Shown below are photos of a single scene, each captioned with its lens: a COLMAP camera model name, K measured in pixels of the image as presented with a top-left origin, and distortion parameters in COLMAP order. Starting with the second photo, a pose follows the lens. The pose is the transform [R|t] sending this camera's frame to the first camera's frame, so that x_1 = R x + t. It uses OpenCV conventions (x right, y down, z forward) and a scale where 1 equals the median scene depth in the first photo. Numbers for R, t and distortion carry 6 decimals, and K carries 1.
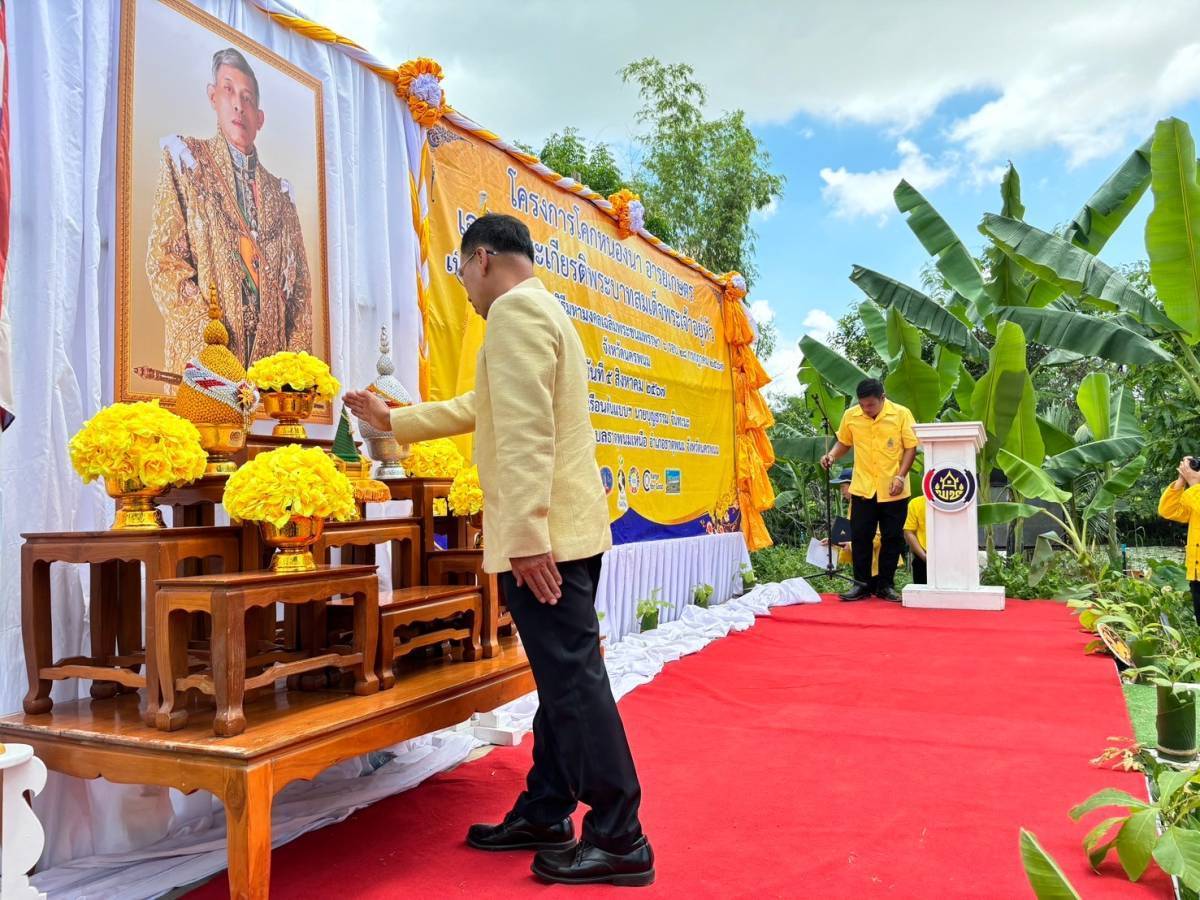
lens RADIAL K [[910.3, 0, 595.9], [0, 910.3, 449.1], [0, 0, 1]] dist [0.041872, -0.018434]
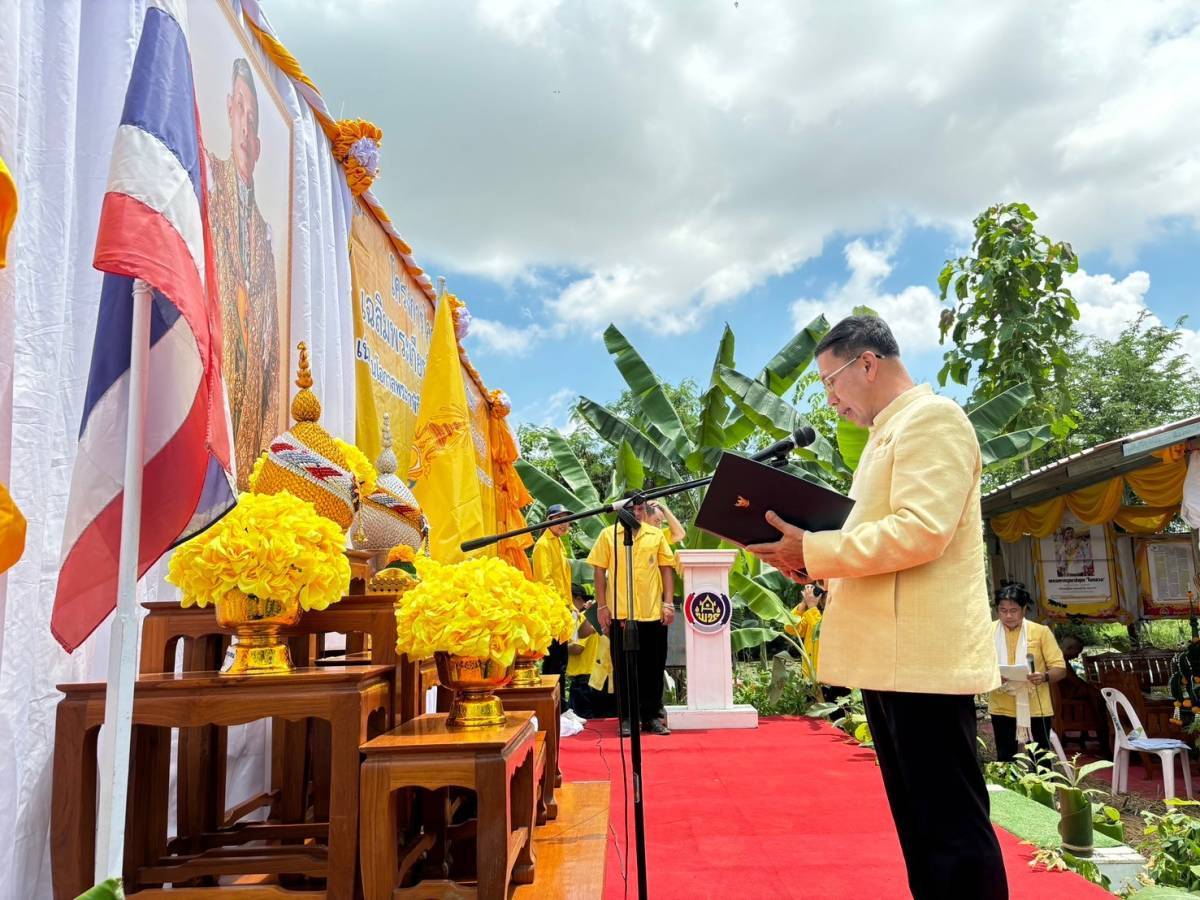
lens RADIAL K [[910.3, 0, 602.9], [0, 910.3, 448.6], [0, 0, 1]] dist [0.041872, -0.018434]
pose [[0.895525, 0.080531, 0.437663, -0.207235], [-0.022426, 0.990407, -0.136350, 0.002587], [-0.444445, 0.112290, 0.888740, 0.086094]]
